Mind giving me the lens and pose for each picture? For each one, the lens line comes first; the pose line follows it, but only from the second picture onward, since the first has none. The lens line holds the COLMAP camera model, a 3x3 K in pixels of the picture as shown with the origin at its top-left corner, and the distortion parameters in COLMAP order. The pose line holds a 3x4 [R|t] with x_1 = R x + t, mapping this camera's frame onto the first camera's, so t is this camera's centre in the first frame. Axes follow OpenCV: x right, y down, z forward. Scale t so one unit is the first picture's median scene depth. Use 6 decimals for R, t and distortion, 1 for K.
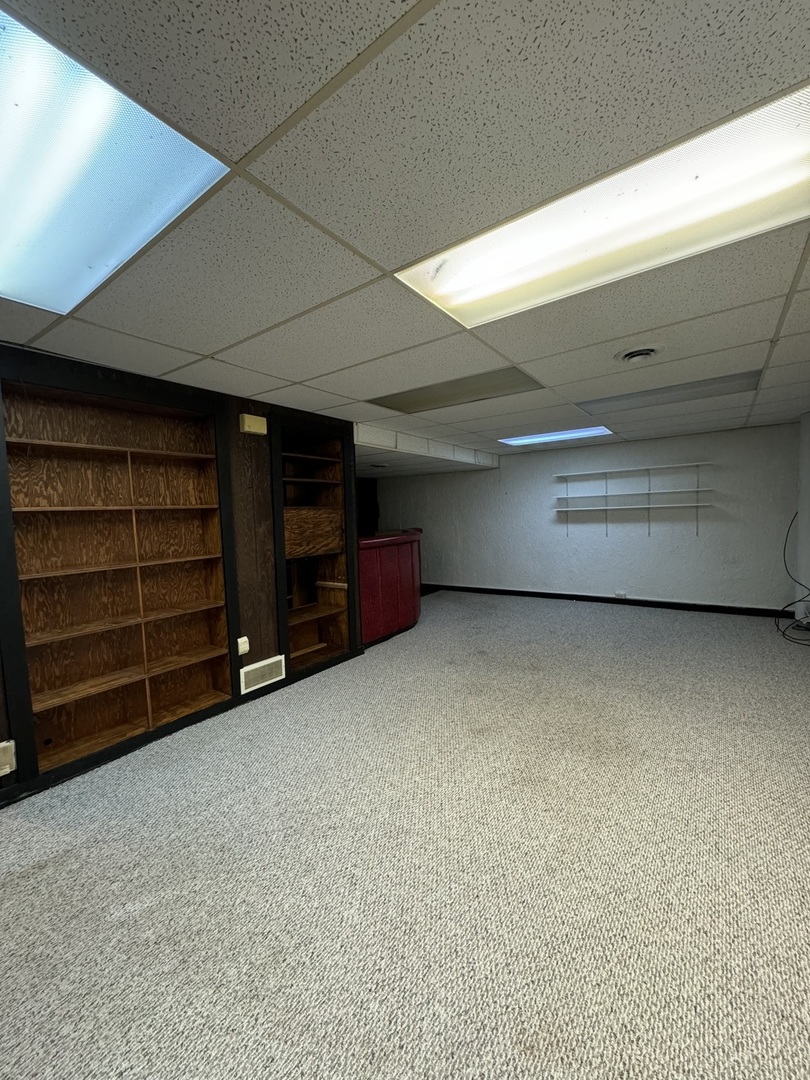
lens RADIAL K [[430.8, 0, 409.1], [0, 430.8, 538.8], [0, 0, 1]] dist [-0.001995, -0.000176]
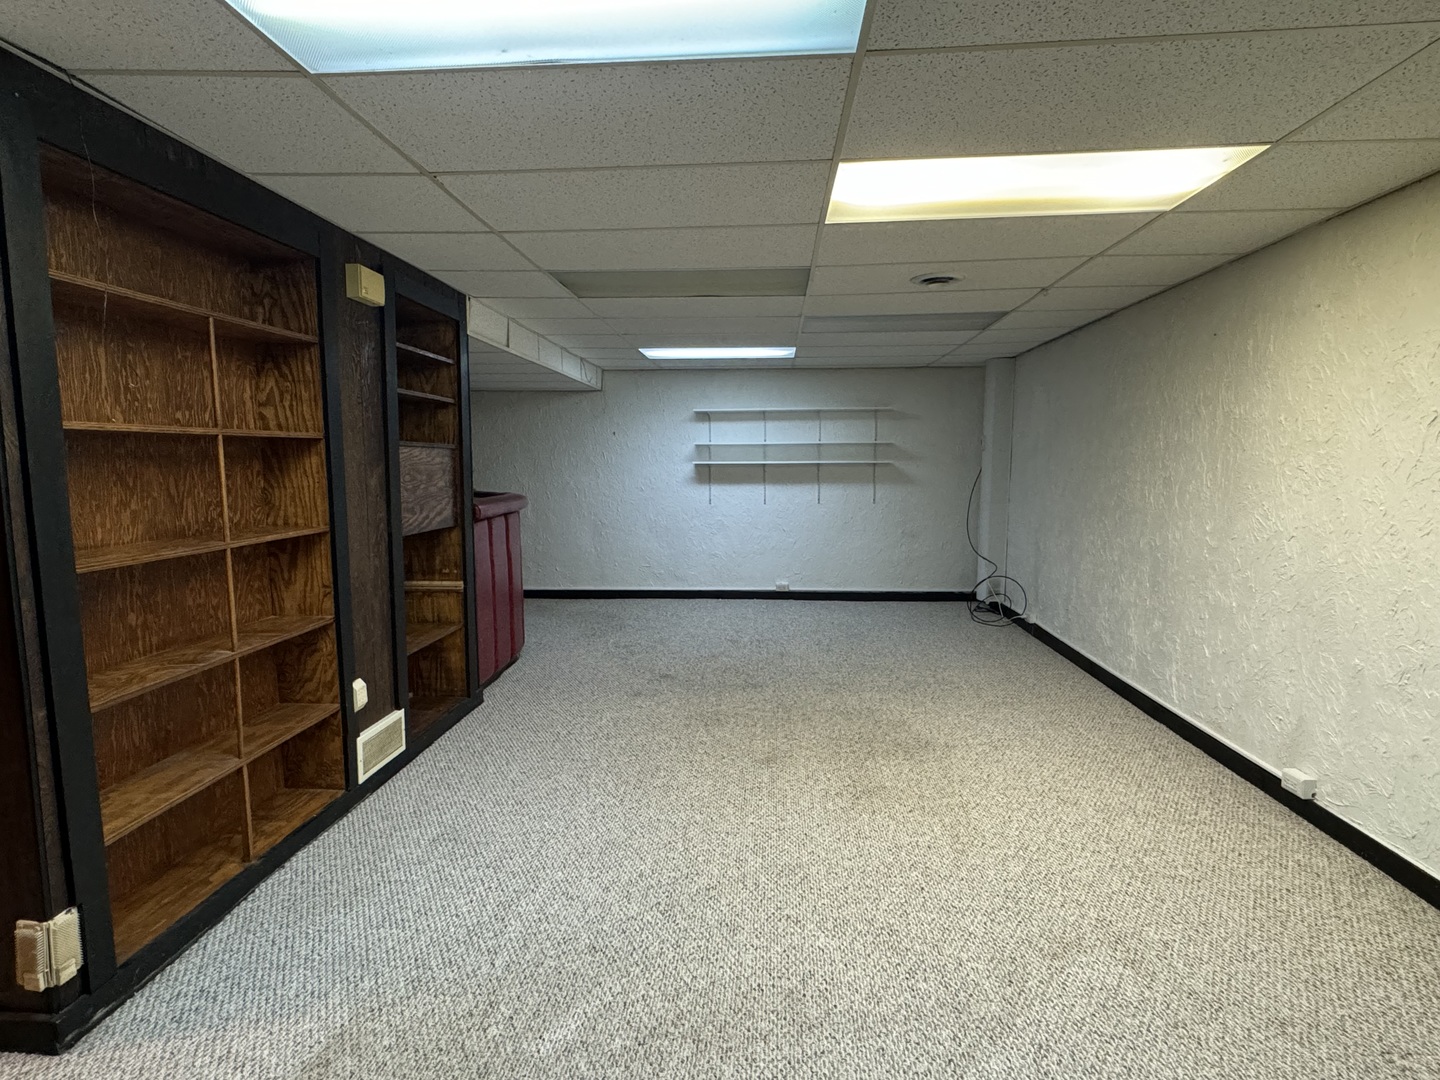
lens RADIAL K [[786.8, 0, 720.1], [0, 786.8, 543.3], [0, 0, 1]] dist [-0.005402, 0.002292]
pose [[0.848851, -0.021426, 0.528198, -0.521561], [0.001801, 0.999290, 0.037641, 0.020458], [-0.528630, -0.031001, 0.848286, -0.076493]]
